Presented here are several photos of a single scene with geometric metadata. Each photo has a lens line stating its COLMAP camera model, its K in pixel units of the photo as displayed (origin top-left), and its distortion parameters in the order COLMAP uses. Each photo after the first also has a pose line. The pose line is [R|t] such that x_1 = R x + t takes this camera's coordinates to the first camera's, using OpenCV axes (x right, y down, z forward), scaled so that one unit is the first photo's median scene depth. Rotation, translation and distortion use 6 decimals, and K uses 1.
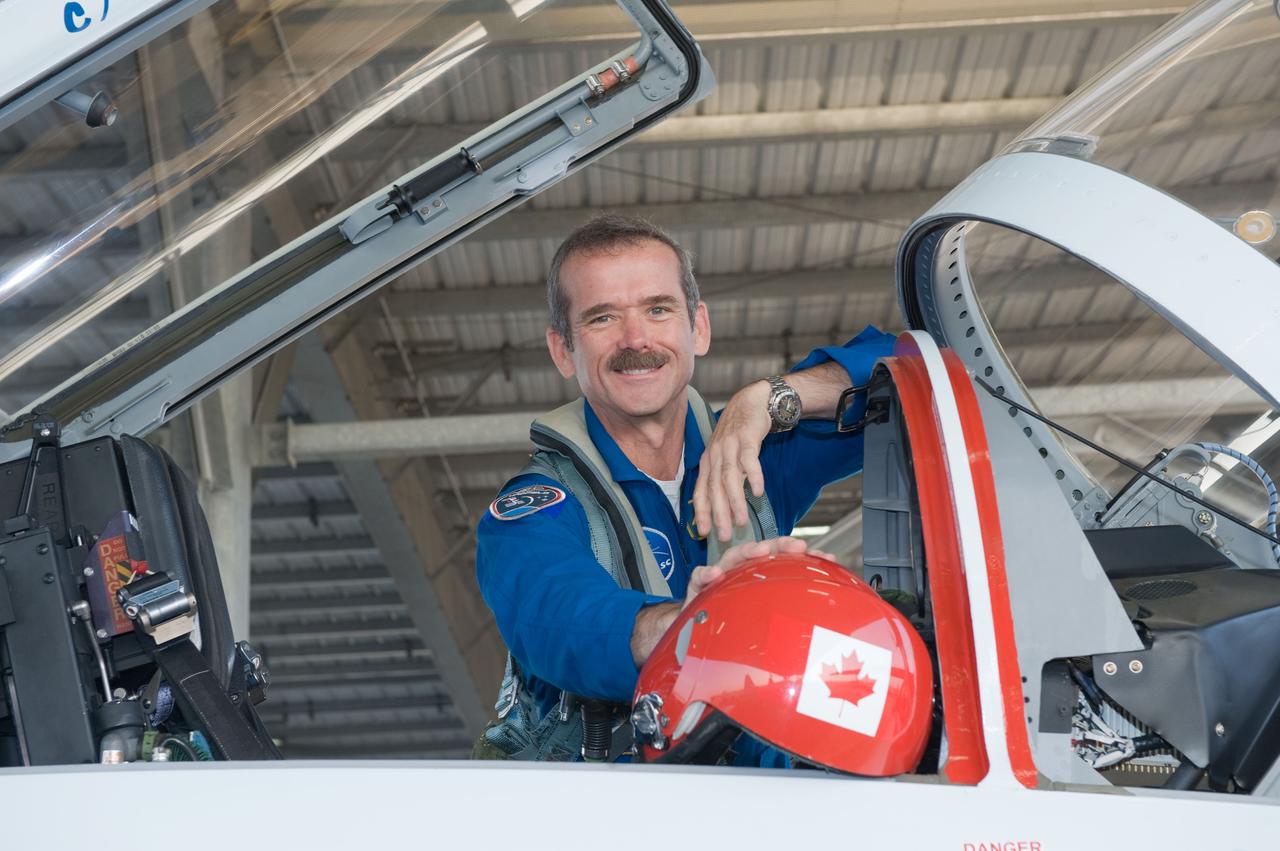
lens RADIAL K [[2259.5, 0, 640.0], [0, 2259.5, 425.5], [0, 0, 1]] dist [0.187088, -0.151886]
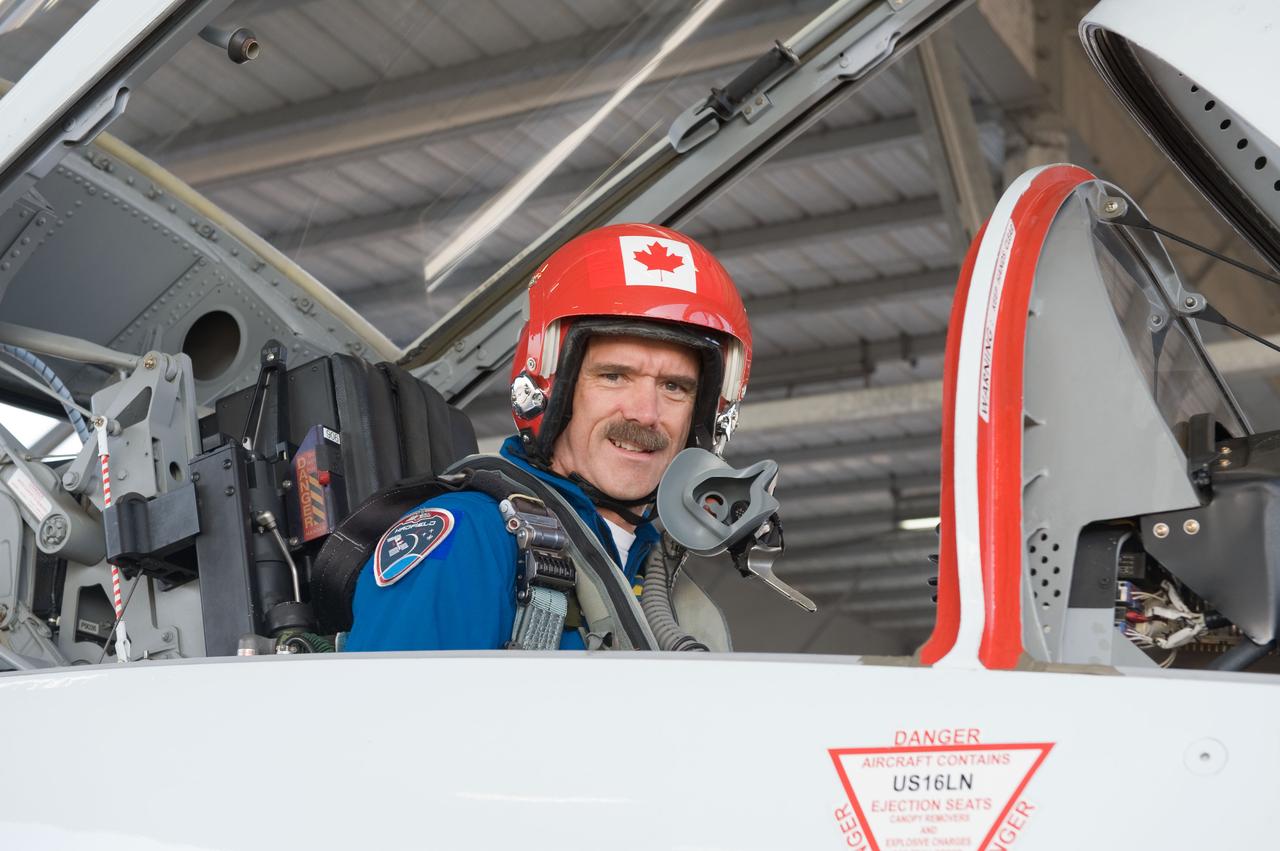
lens RADIAL K [[2160.8, 0, 640.0], [0, 2160.8, 425.5], [0, 0, 1]] dist [0.135632, 0.038033]
pose [[0.891710, -0.064232, -0.448026, 0.356470], [0.073286, 0.997307, 0.002881, 0.045784], [0.446634, -0.035403, 0.894016, 0.172910]]
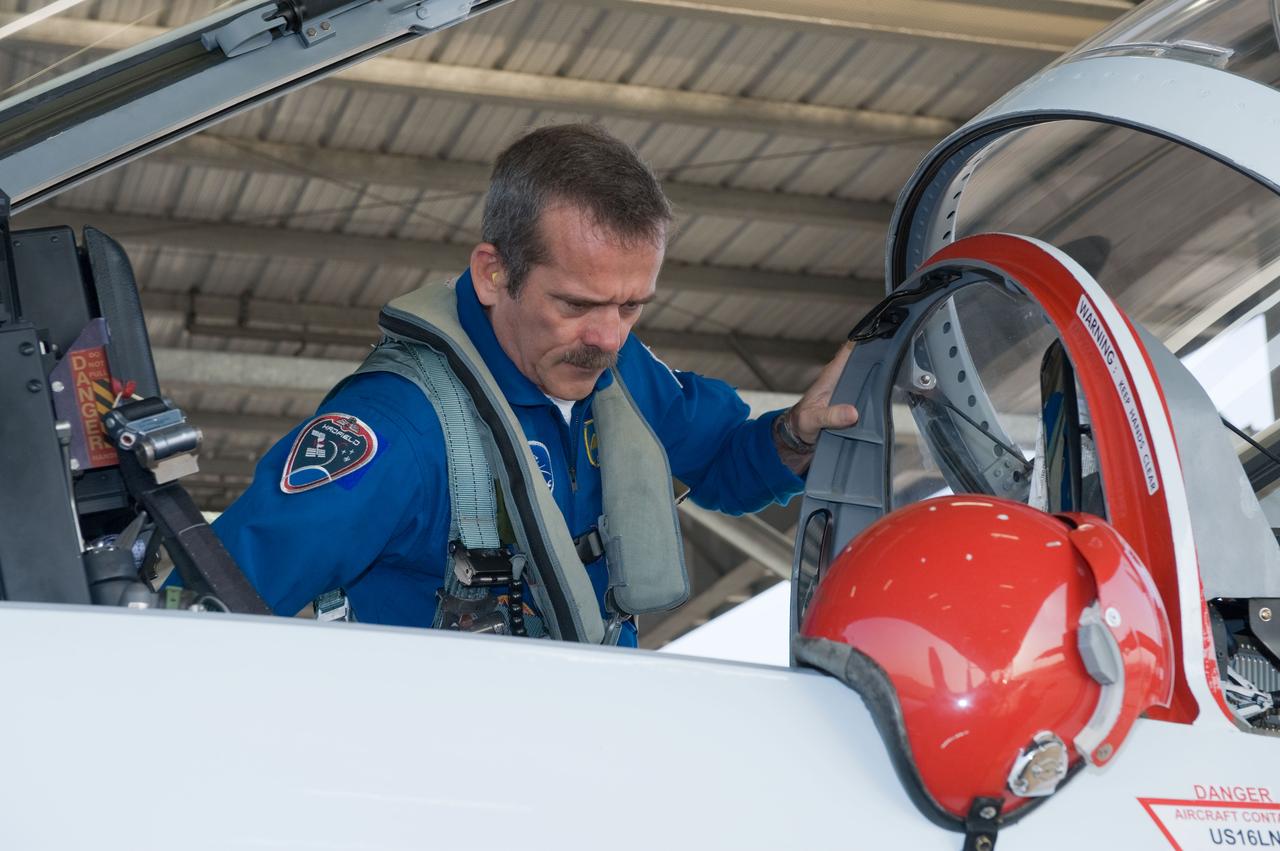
lens RADIAL K [[2421.5, 0, 640.0], [0, 2421.5, 425.5], [0, 0, 1]] dist [0.120176, -0.327015]
pose [[0.947977, 0.114743, 0.296939, -0.298644], [-0.114064, 0.993279, -0.019673, 0.070735], [-0.297201, -0.015220, 0.954694, 0.123623]]
